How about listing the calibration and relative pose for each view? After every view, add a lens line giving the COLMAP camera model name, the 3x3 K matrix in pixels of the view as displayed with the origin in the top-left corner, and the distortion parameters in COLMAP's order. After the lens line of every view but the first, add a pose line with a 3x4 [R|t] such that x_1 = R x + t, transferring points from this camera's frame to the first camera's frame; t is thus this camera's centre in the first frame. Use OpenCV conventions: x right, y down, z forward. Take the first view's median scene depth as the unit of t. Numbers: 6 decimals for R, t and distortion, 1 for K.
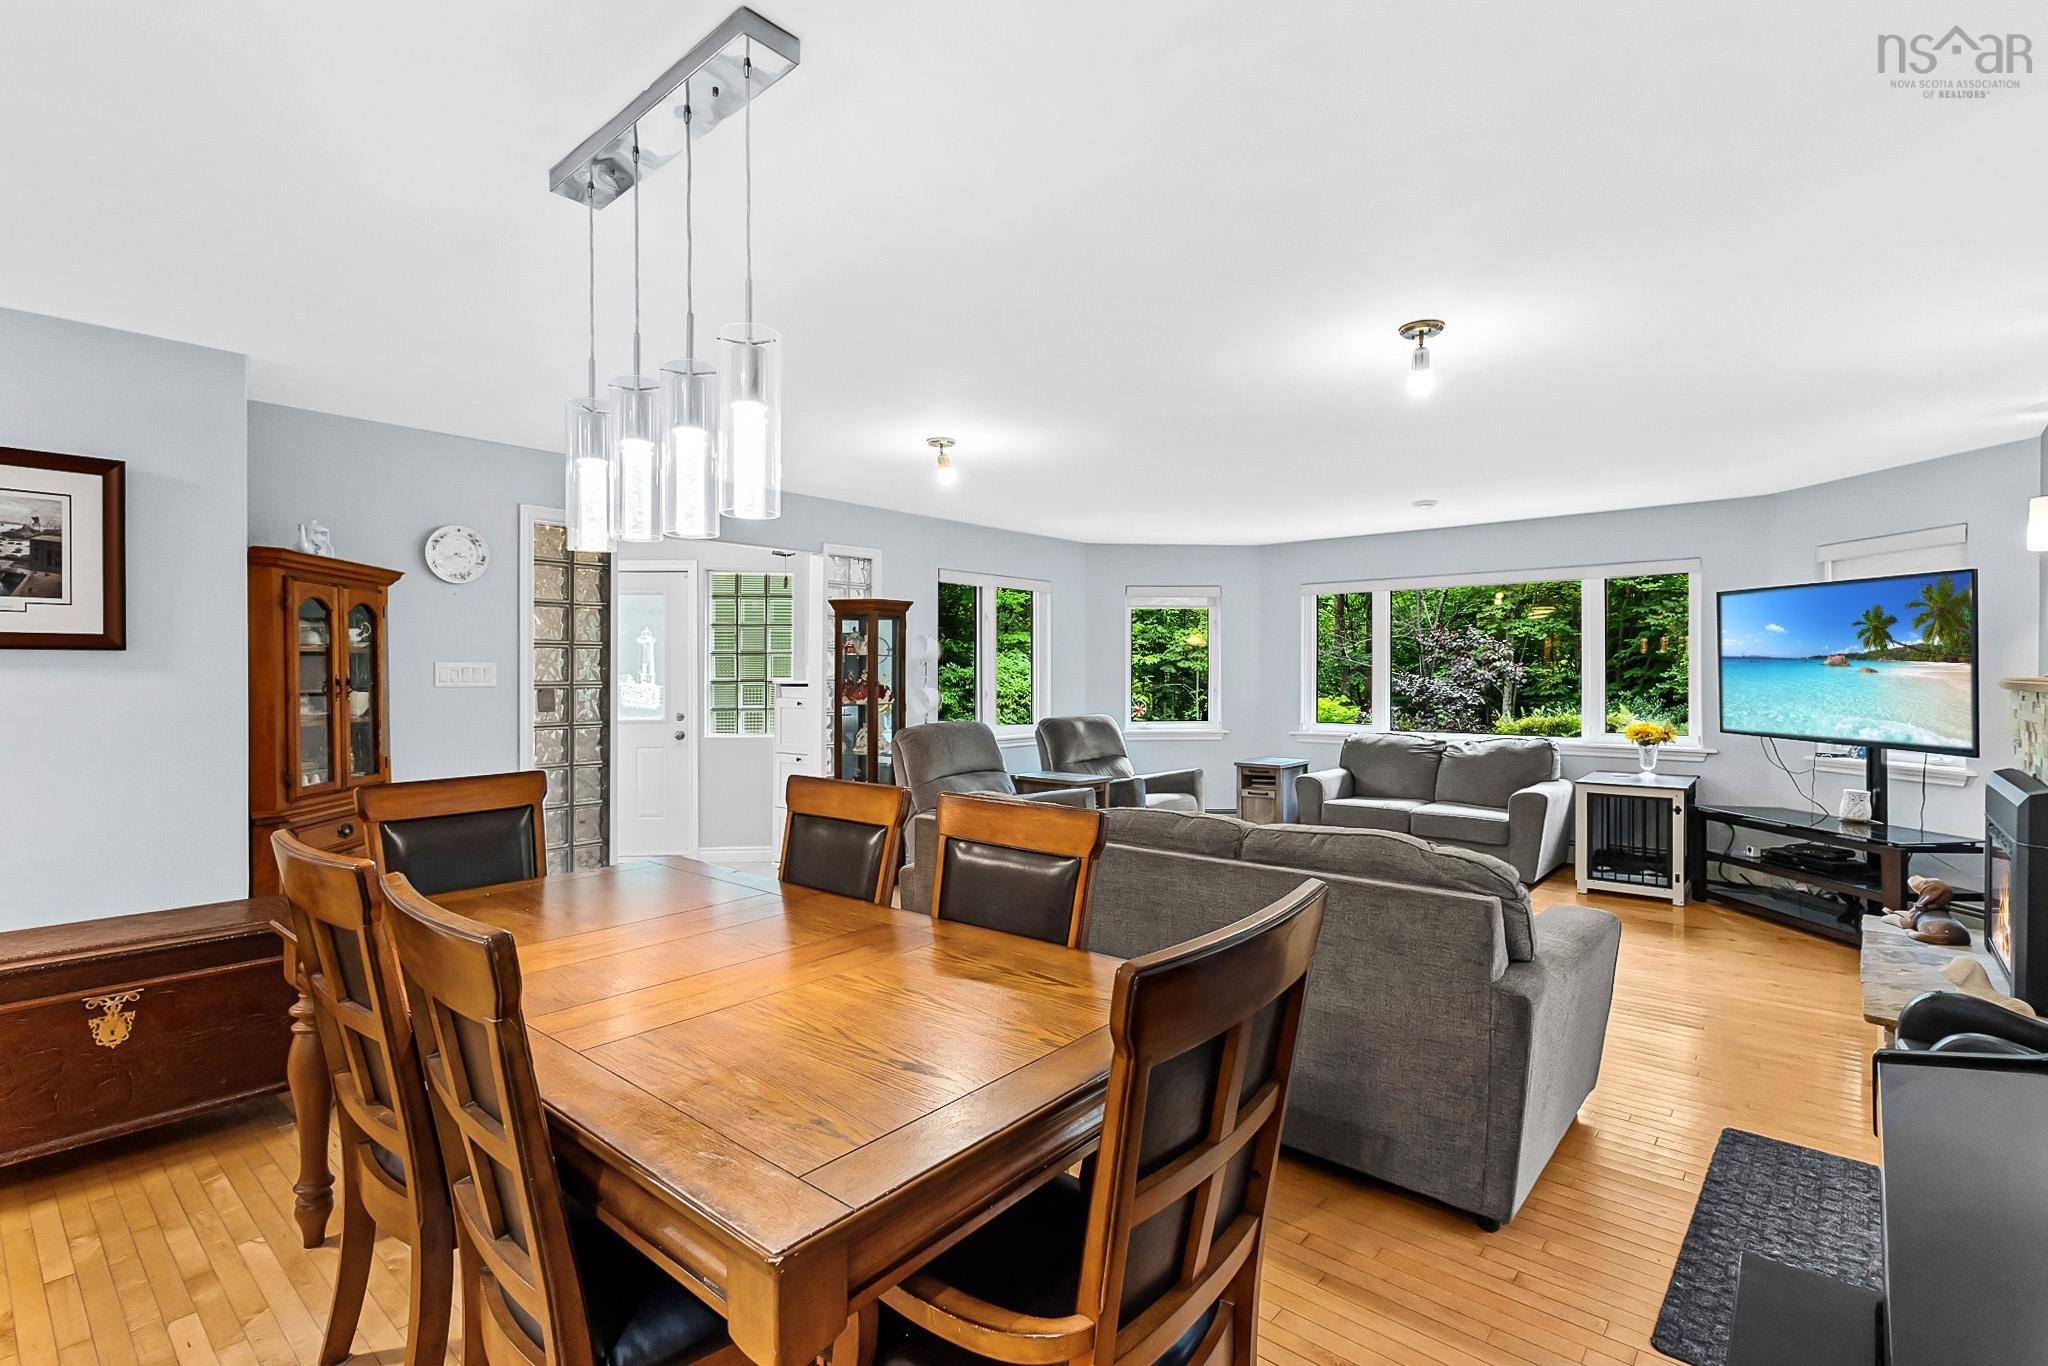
lens RADIAL K [[941.1, 0, 1040.2], [0, 941.1, 676.3], [0, 0, 1]] dist [0.010571, -0.001931]
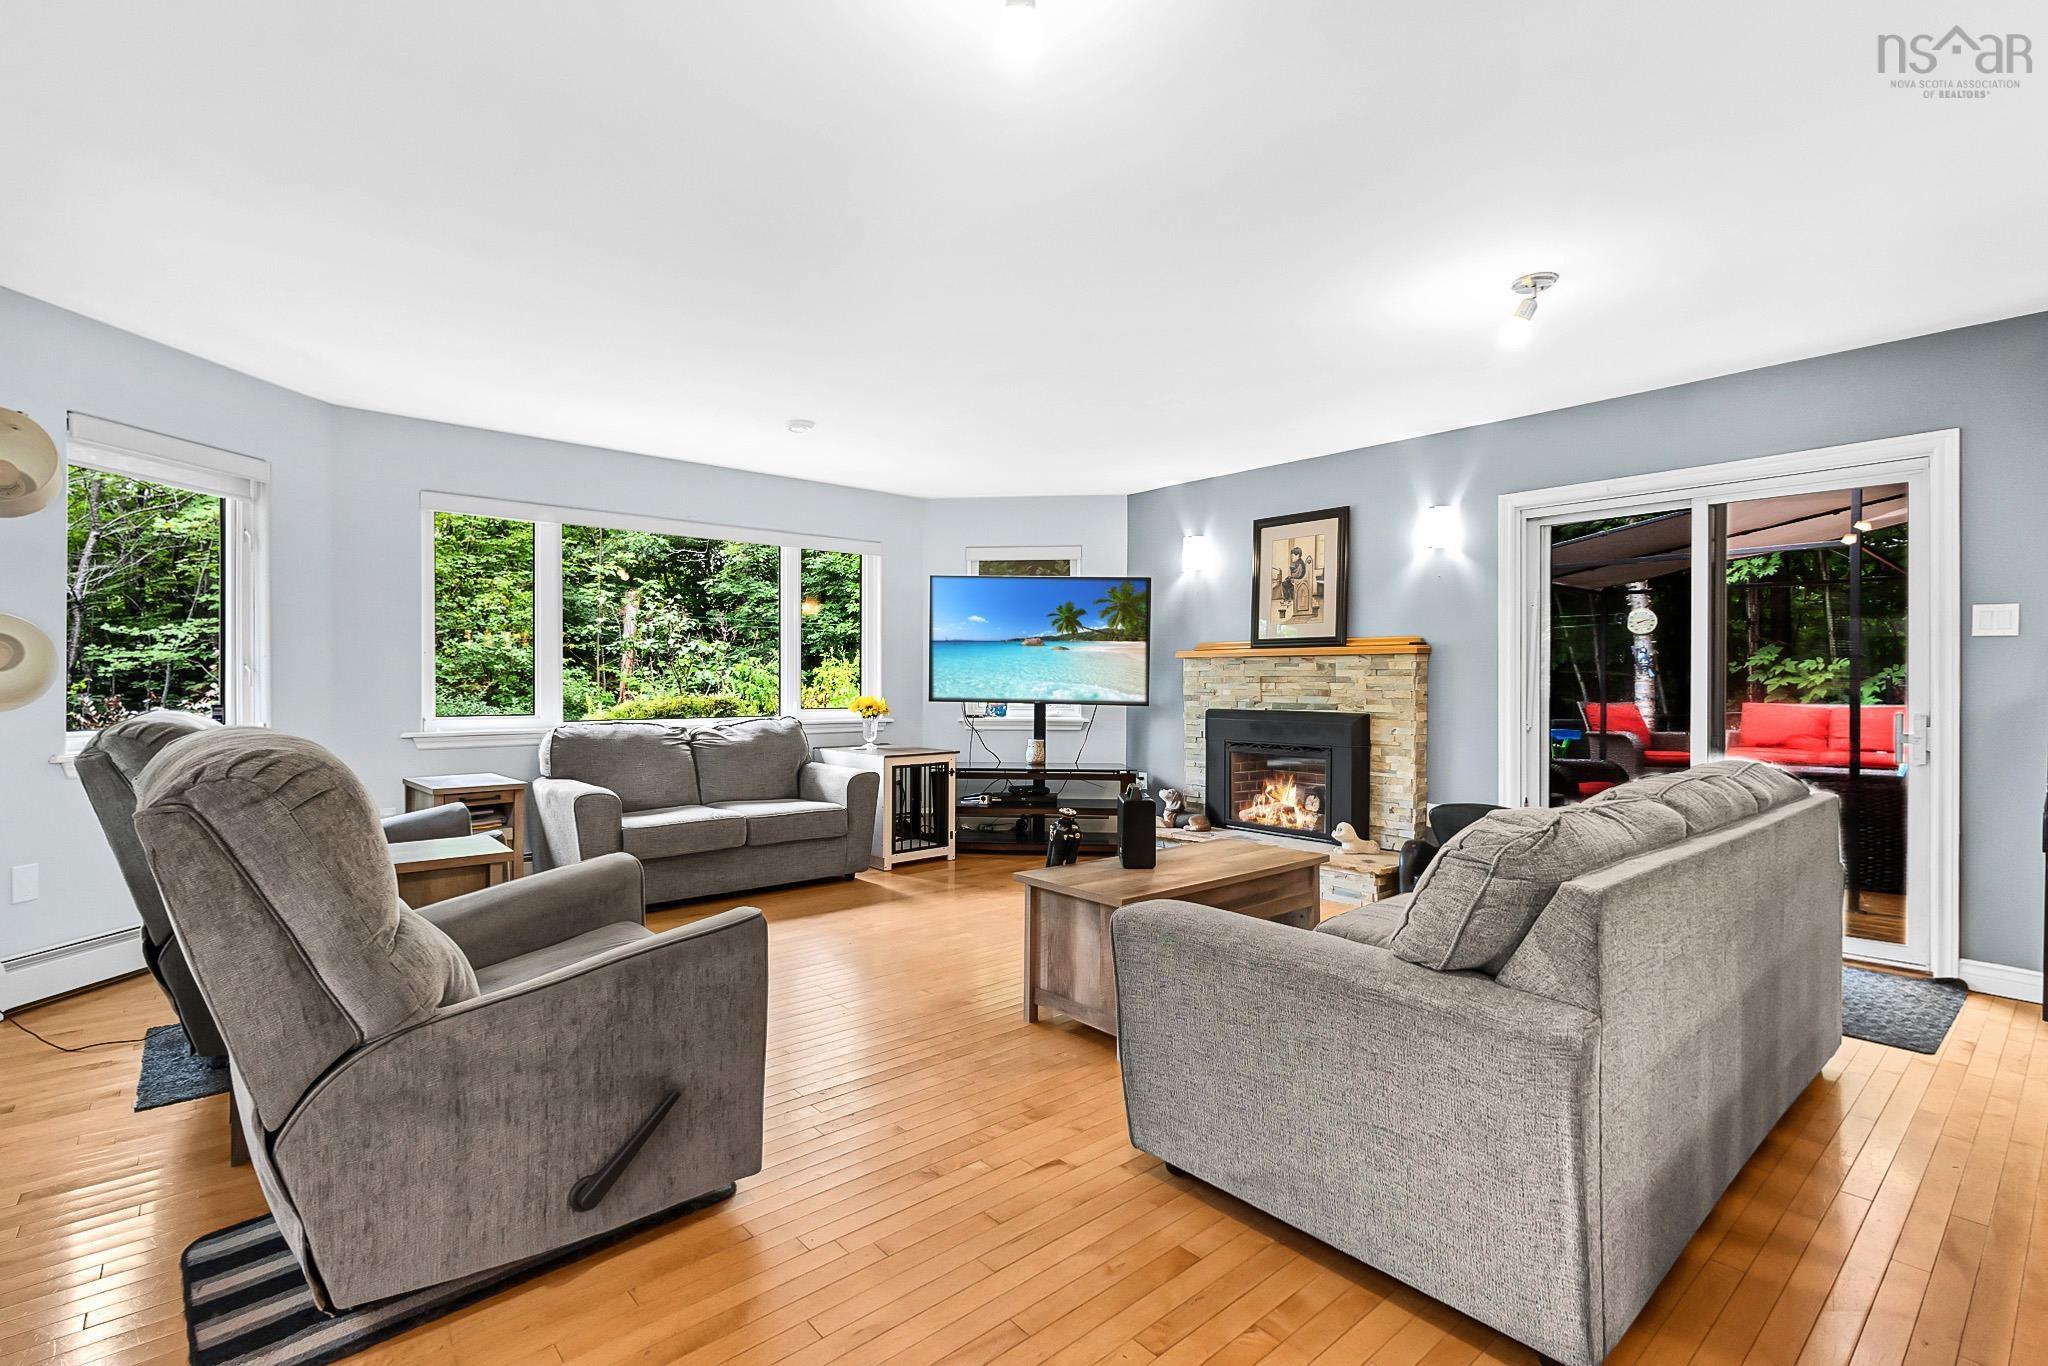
lens RADIAL K [[941.1, 0, 1041.6], [0, 941.1, 682.0], [0, 0, 1]] dist [0.010571, -0.001931]
pose [[0.138560, -0.000872, 0.990354, -0.369697], [-0.001060, 0.999999, 0.001028, 0.034249], [-0.990353, -0.001192, 0.138559, 0.716121]]
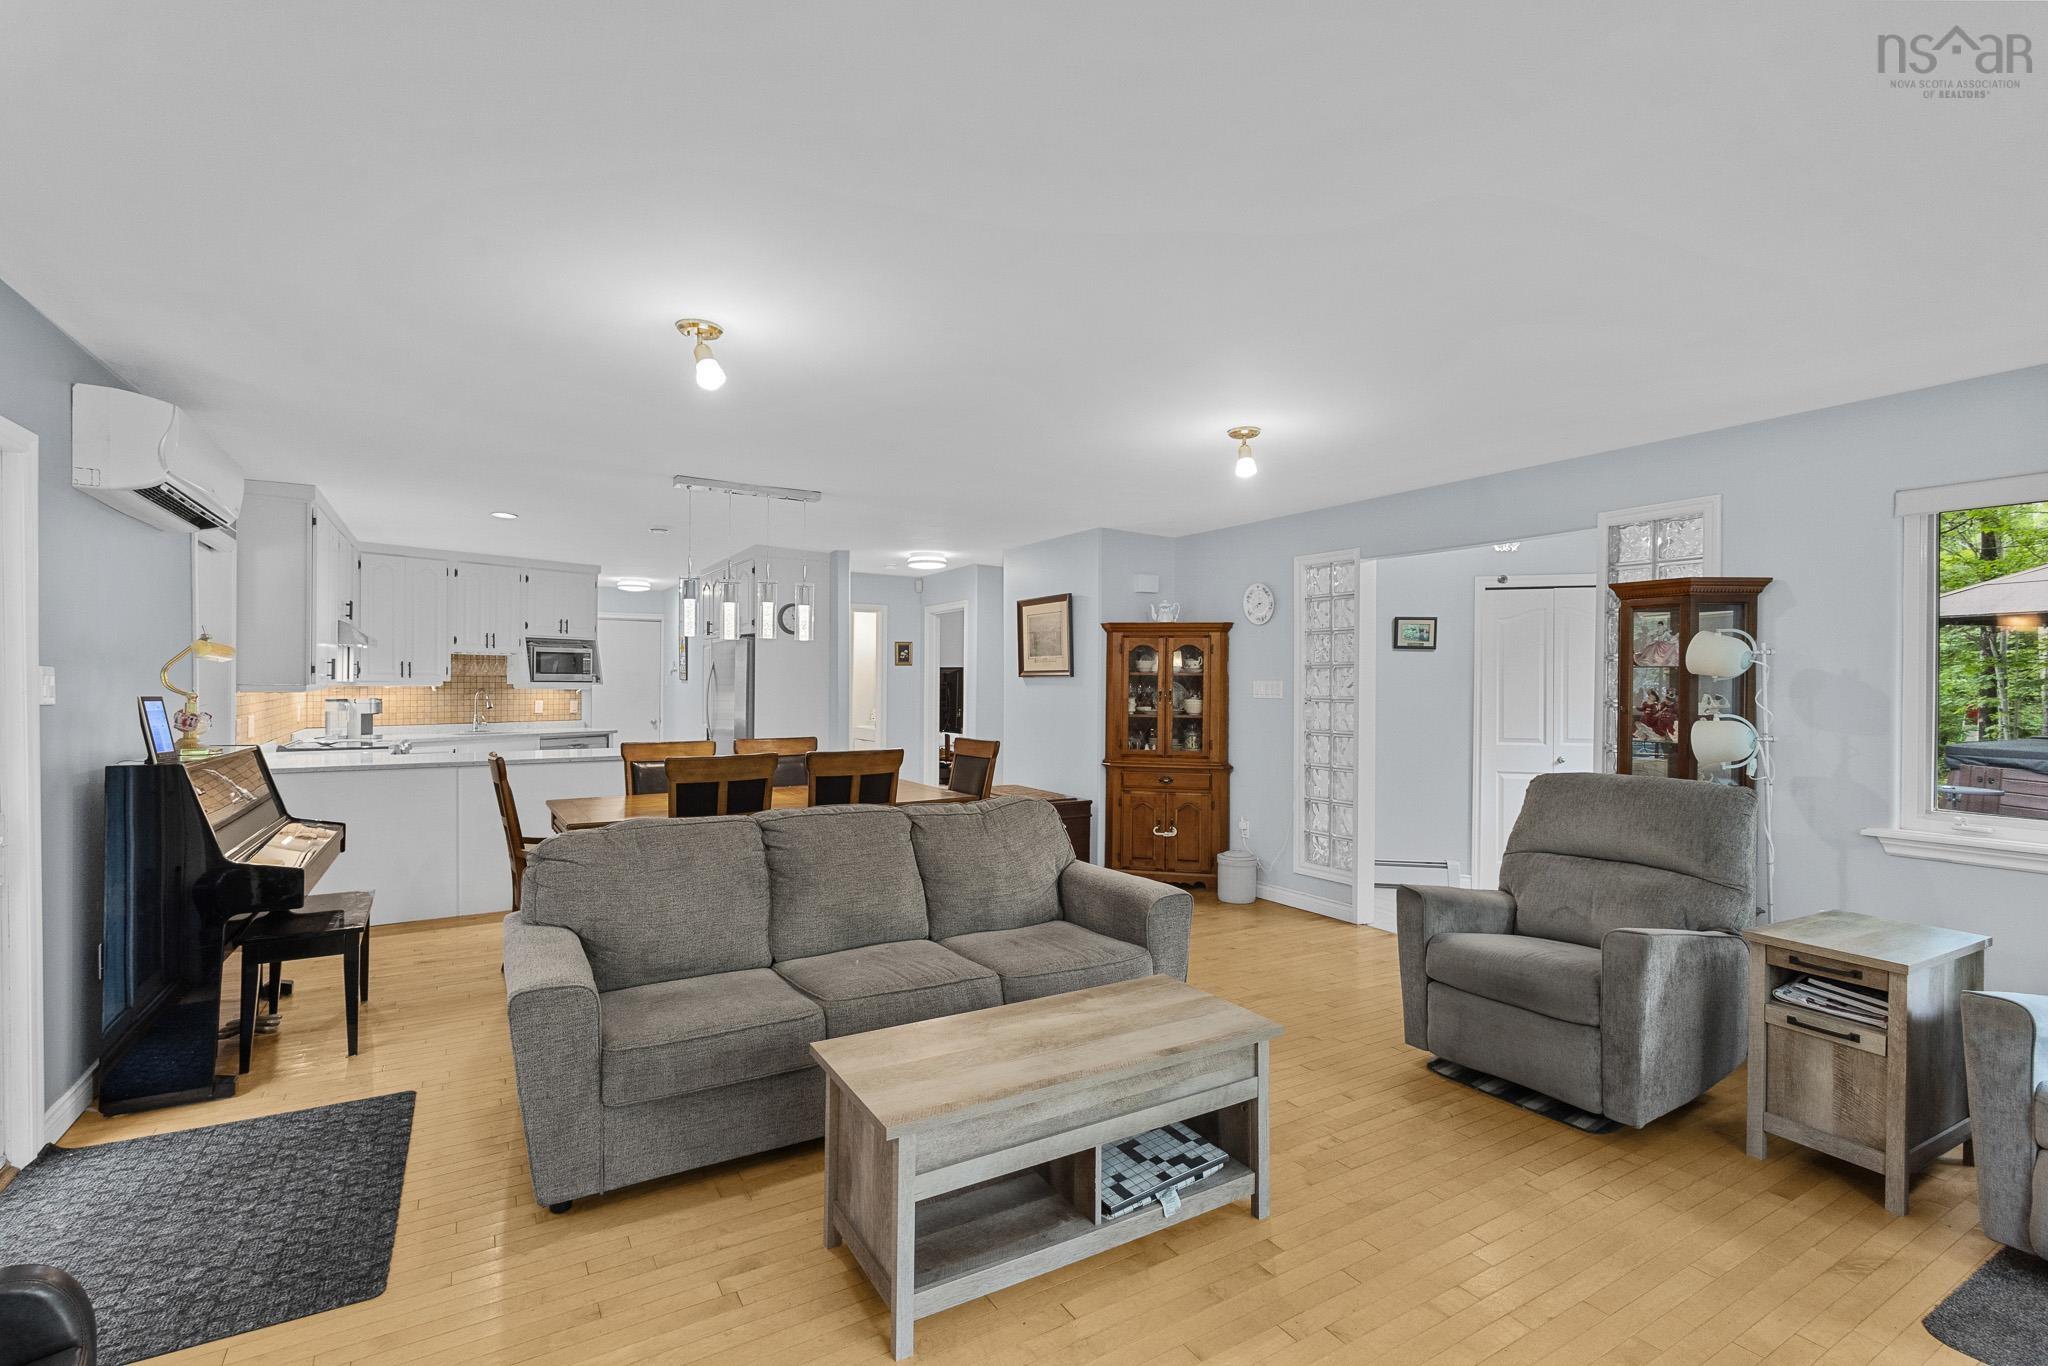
lens RADIAL K [[941.1, 0, 1014.1], [0, 941.1, 687.4], [0, 0, 1]] dist [0.010571, -0.001931]
pose [[-0.324661, 0.005739, -0.945813, 0.618809], [-0.007846, 0.999931, 0.008761, -0.010894], [0.945798, 0.010266, -0.324593, 0.835257]]
